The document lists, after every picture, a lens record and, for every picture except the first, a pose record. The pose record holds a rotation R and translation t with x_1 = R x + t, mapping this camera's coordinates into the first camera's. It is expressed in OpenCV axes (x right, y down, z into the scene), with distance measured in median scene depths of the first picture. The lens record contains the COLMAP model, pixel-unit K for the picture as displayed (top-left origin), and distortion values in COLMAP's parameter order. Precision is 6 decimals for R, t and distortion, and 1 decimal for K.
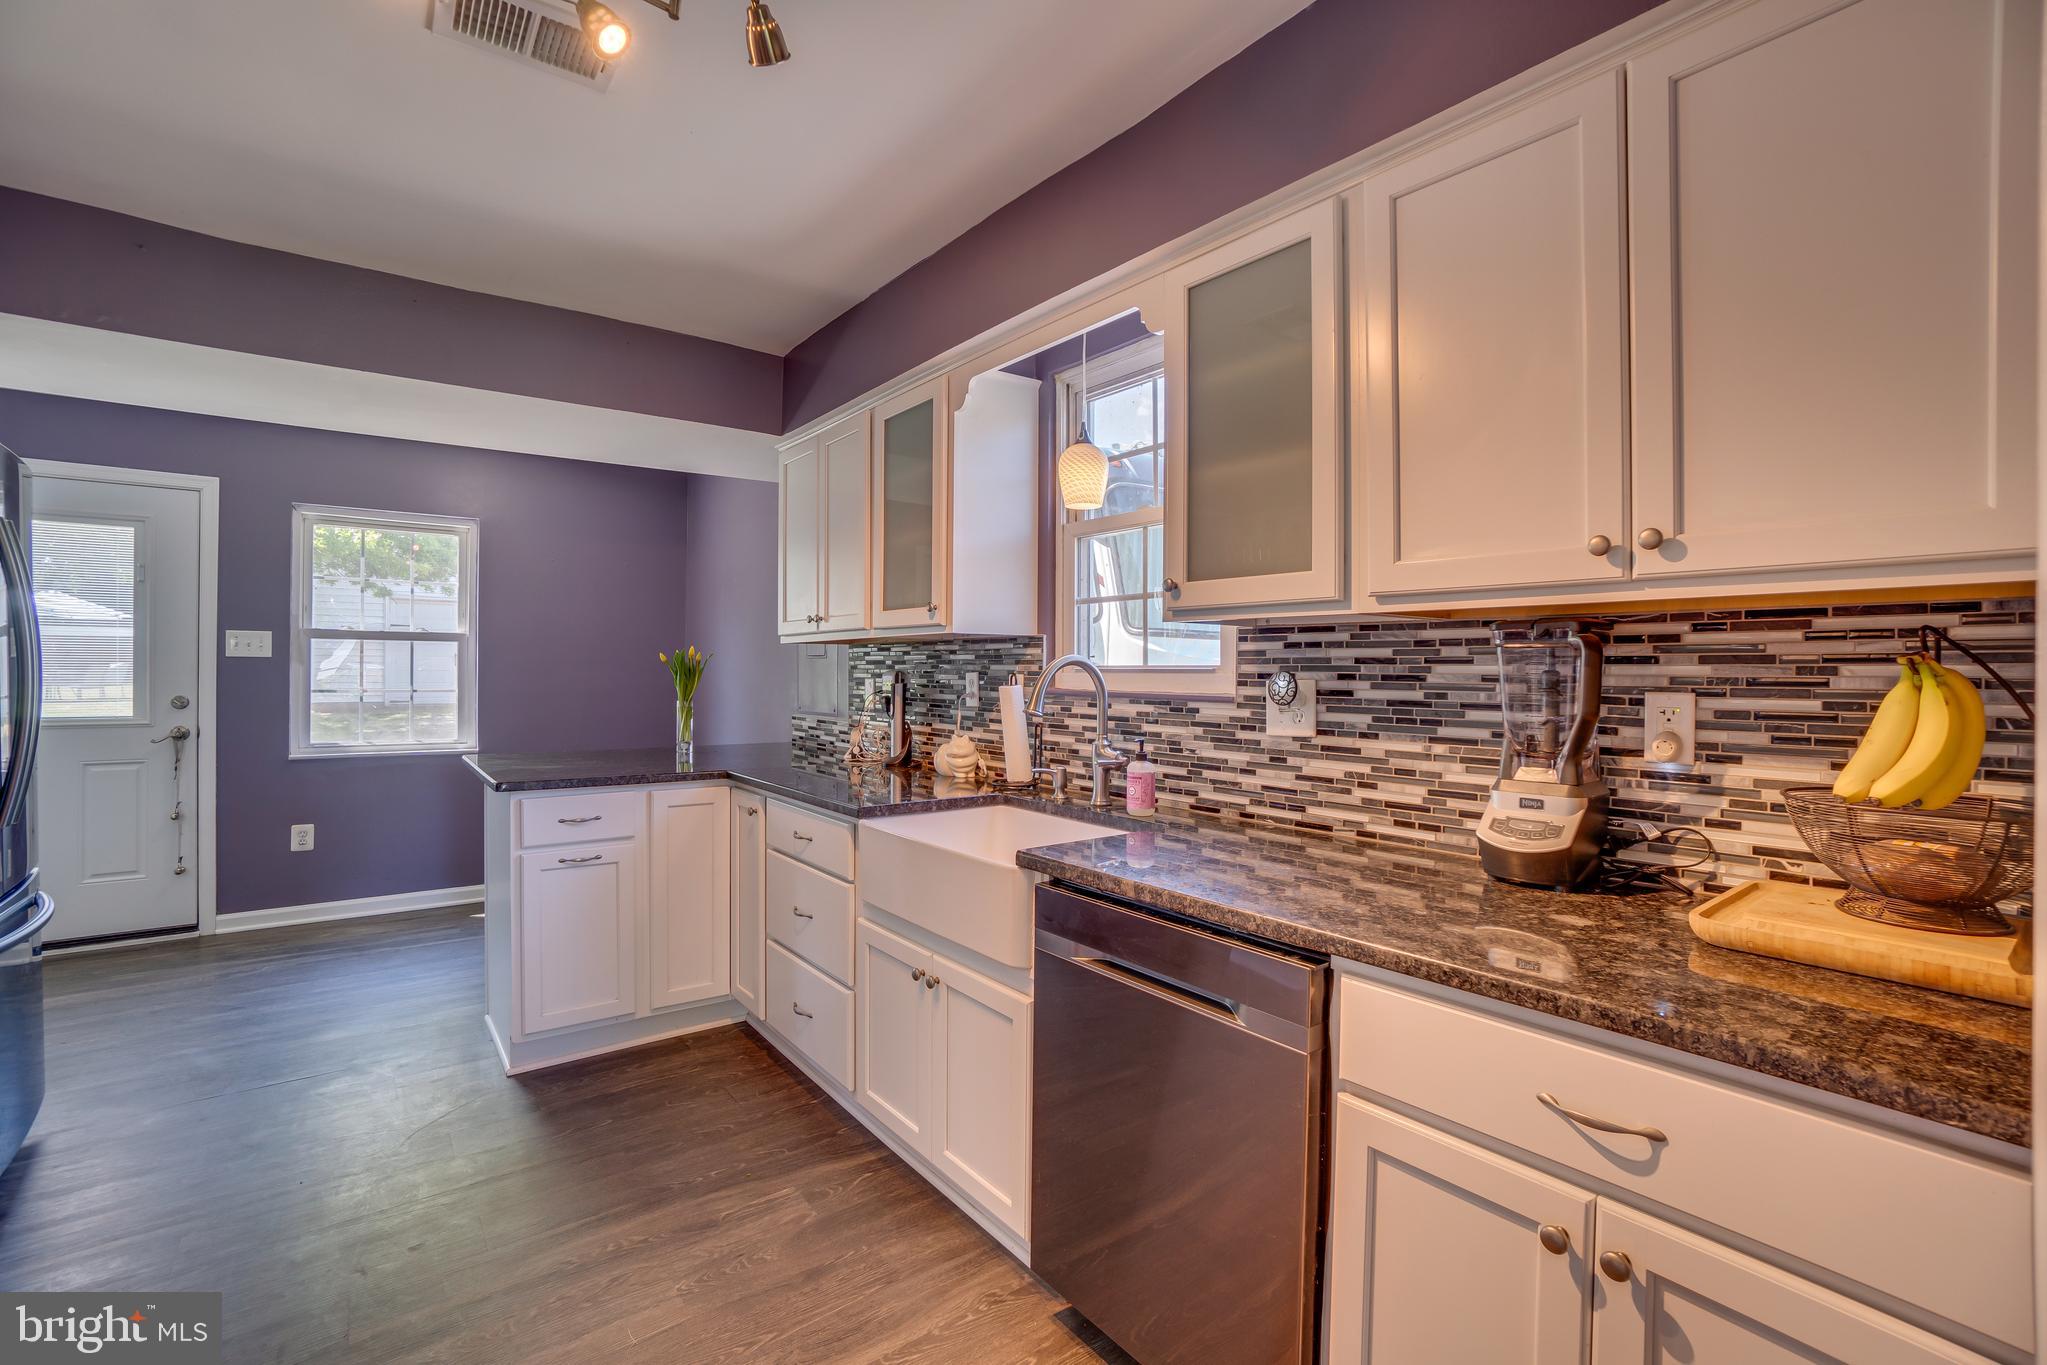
lens RADIAL K [[899.8, 0, 1003.4], [0, 899.8, 670.7], [0, 0, 1]] dist [-0.047423, 0.011136]
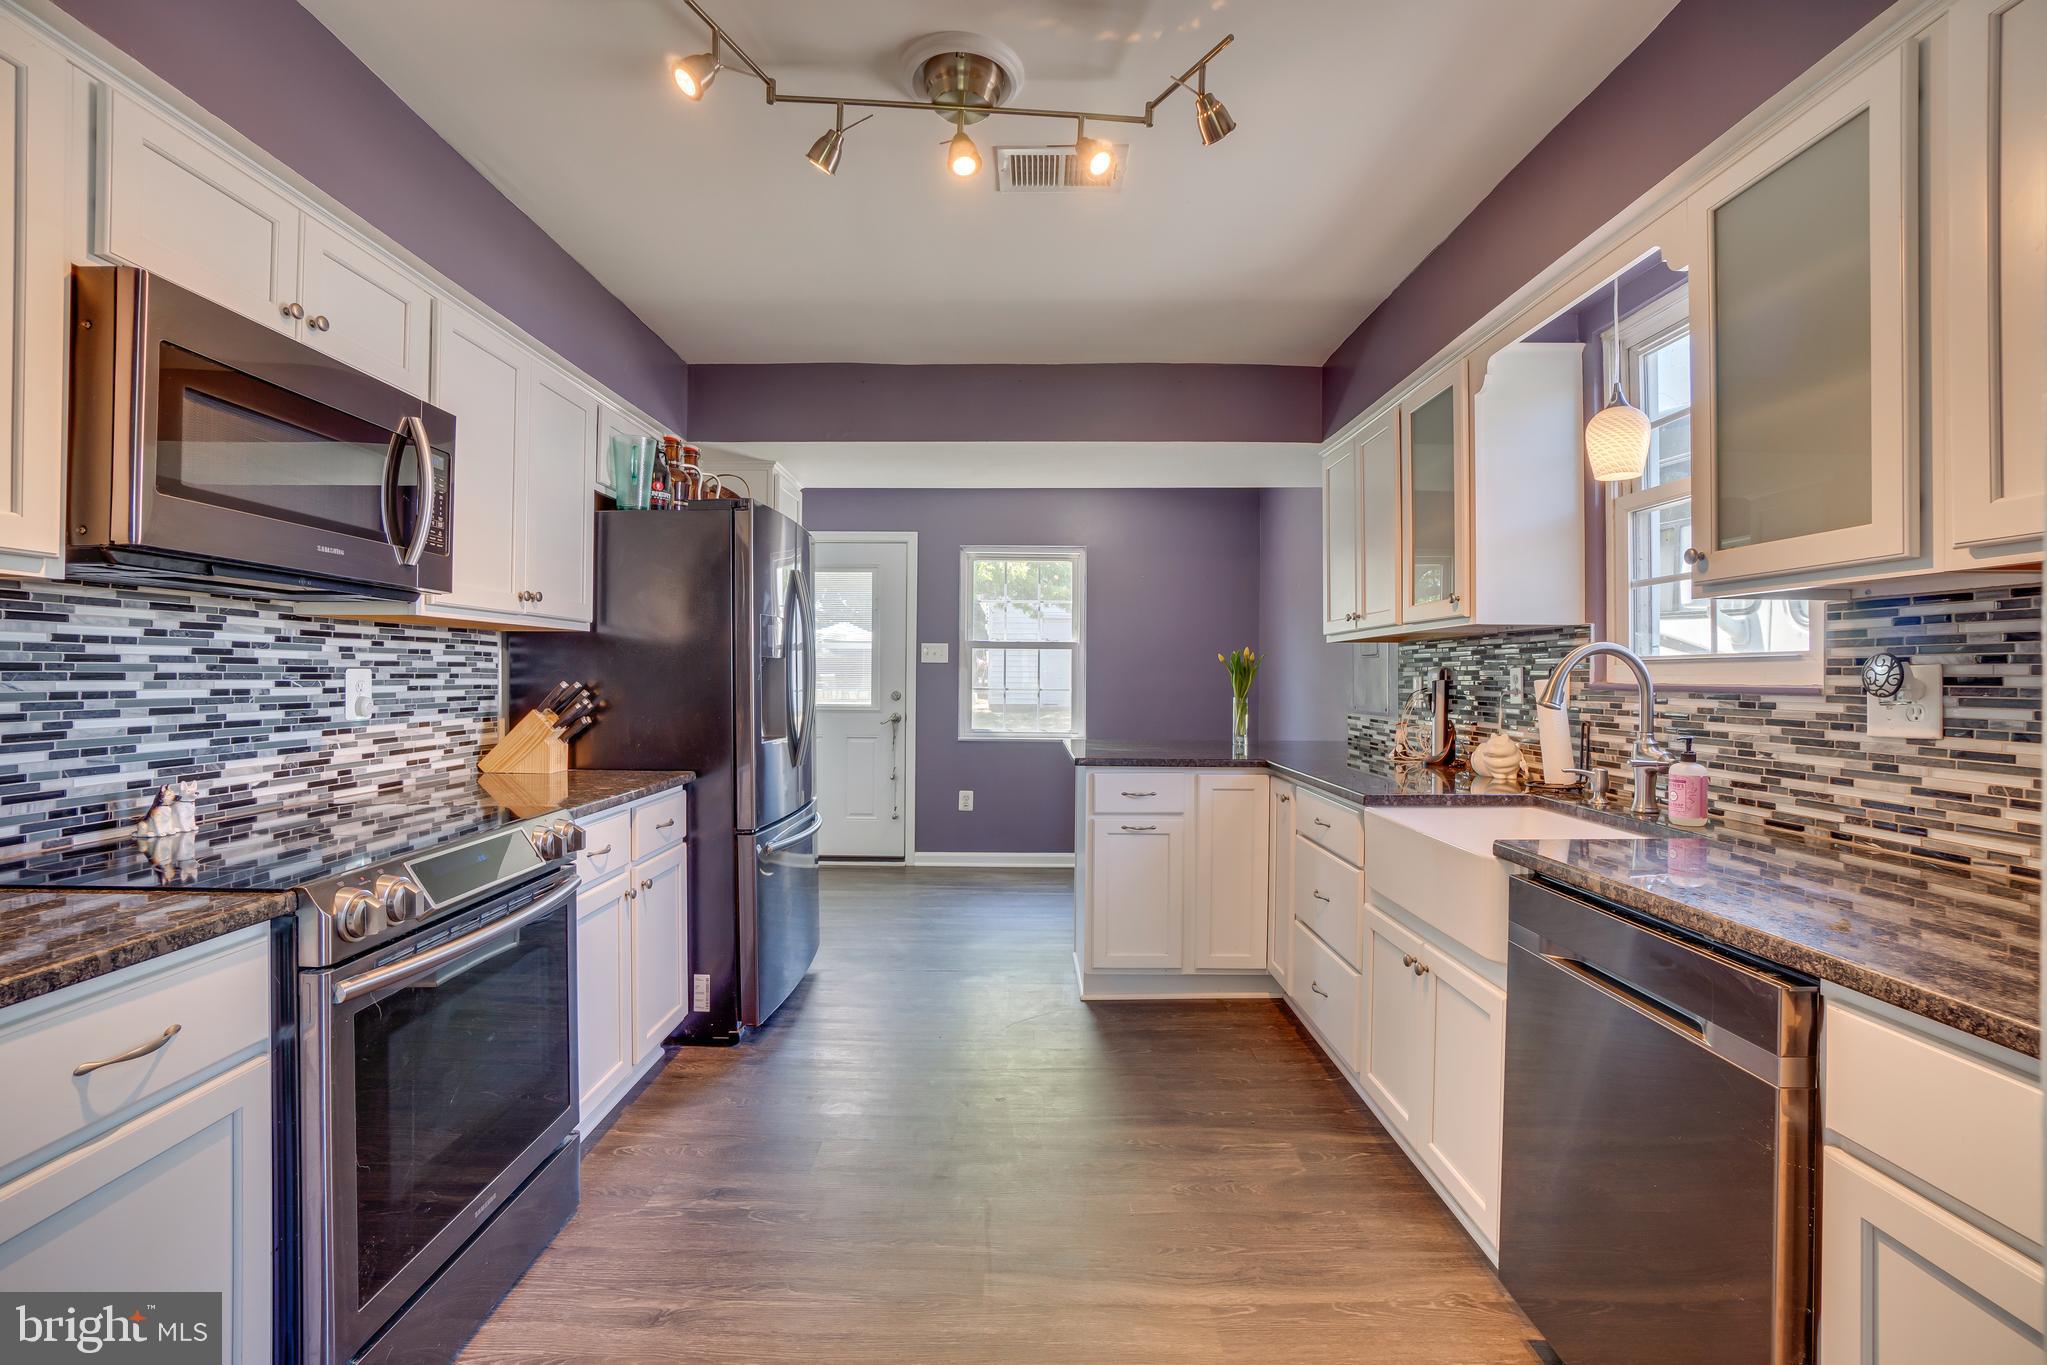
lens RADIAL K [[899.8, 0, 1013.8], [0, 899.8, 667.2], [0, 0, 1]] dist [-0.047423, 0.011136]
pose [[0.795704, -0.007178, -0.605643, 0.129112], [-0.002250, 0.999888, -0.014806, 0.019899], [0.605682, 0.013144, 0.795598, -0.055531]]
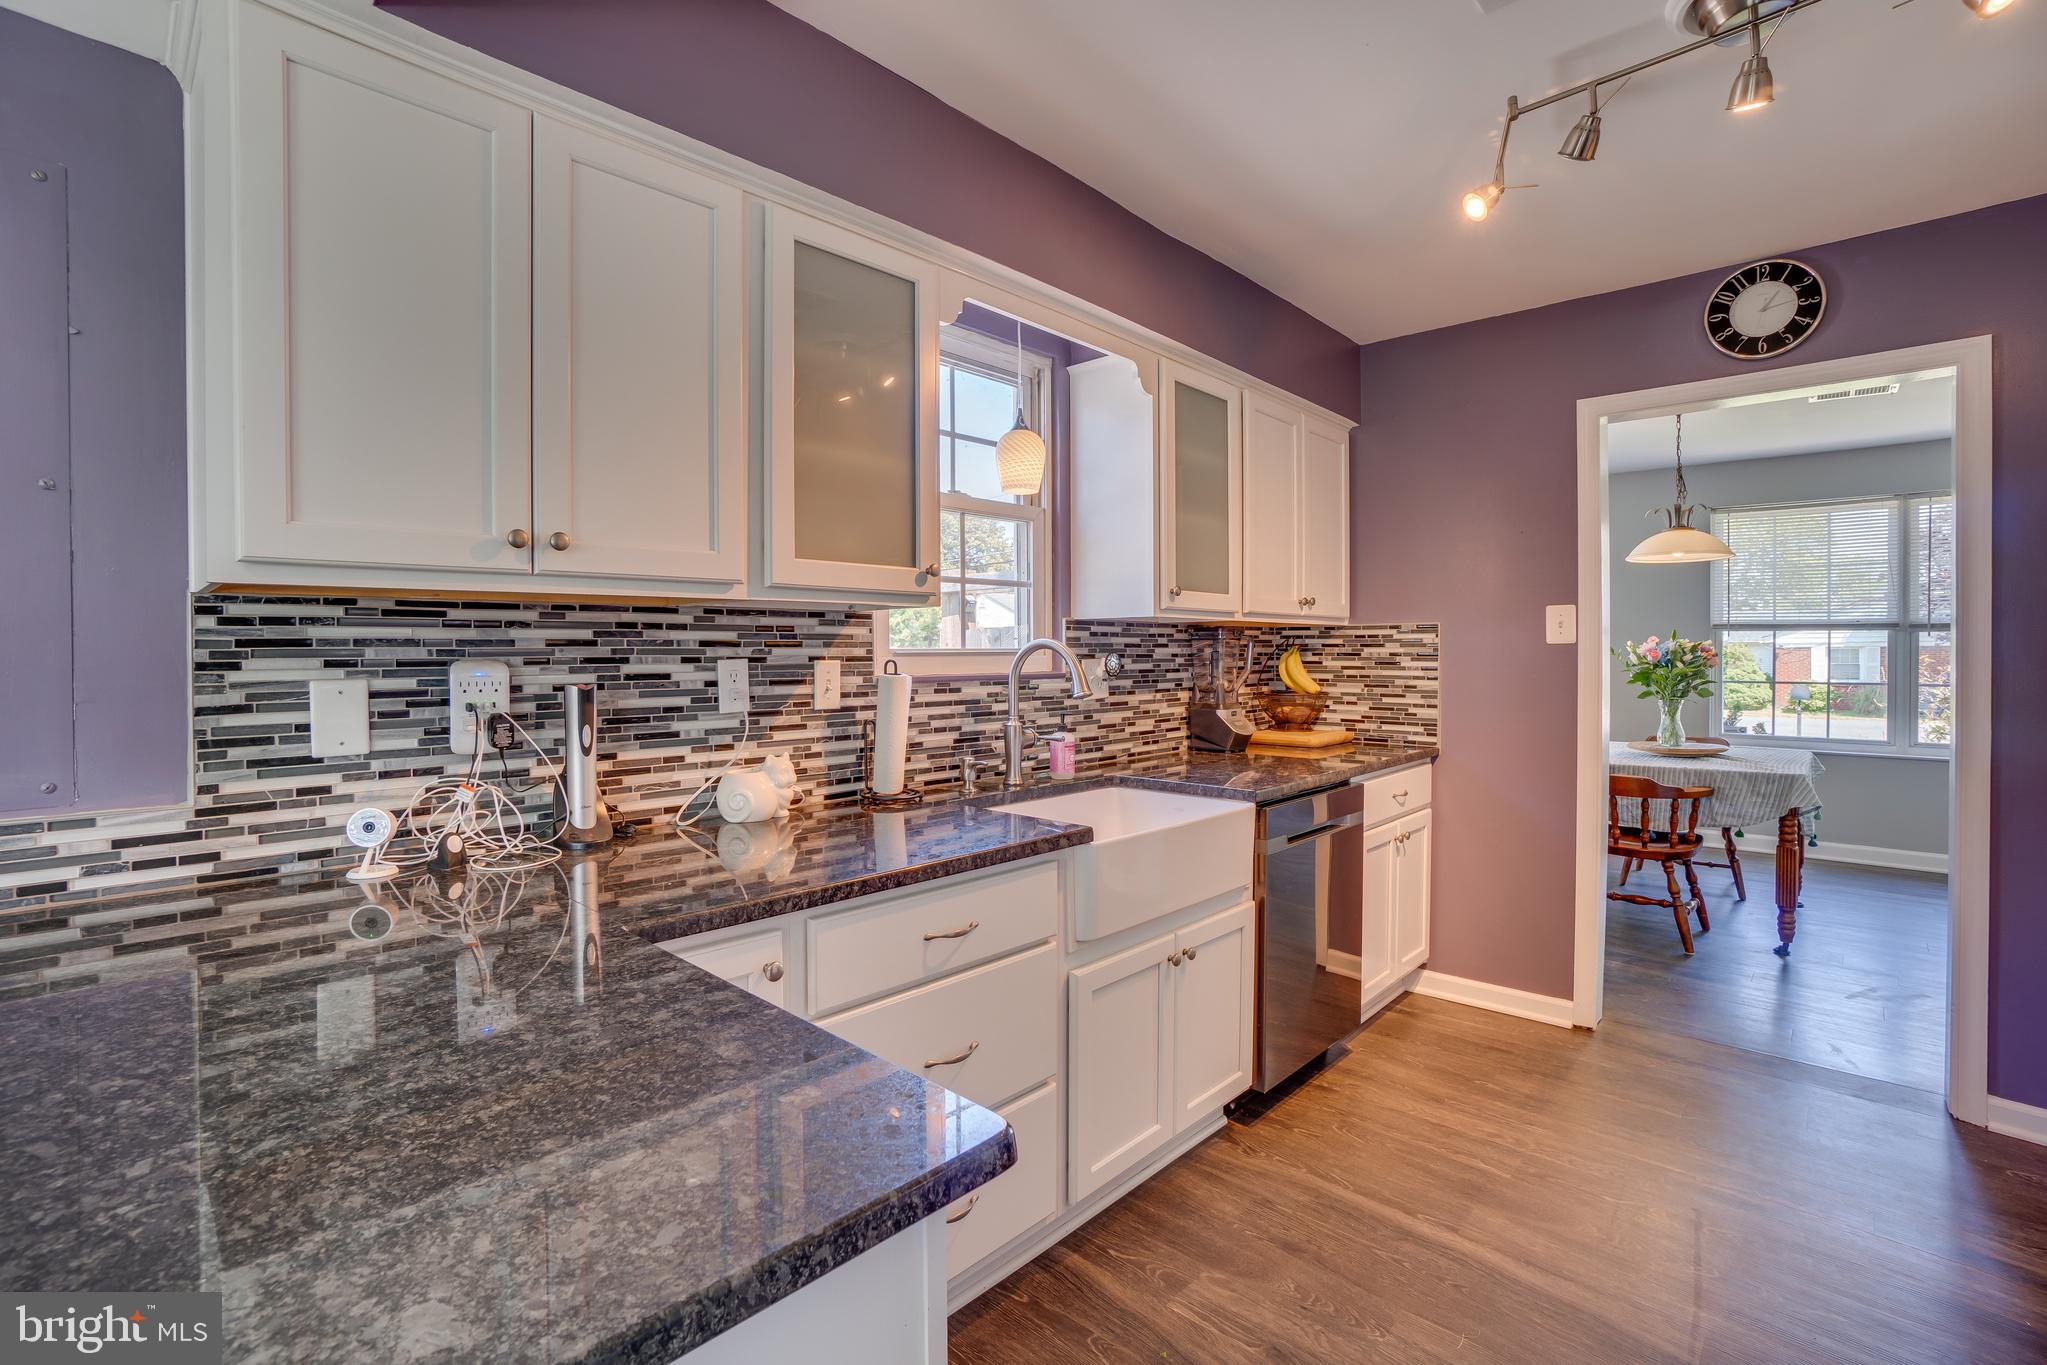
lens RADIAL K [[899.8, 0, 1012.8], [0, 899.8, 661.9], [0, 0, 1]] dist [-0.047423, 0.011136]
pose [[-0.157264, -0.016724, 0.987415, -0.848429], [0.003349, 0.999842, 0.017468, -0.008355], [-0.987551, 0.006054, -0.157183, 1.081359]]
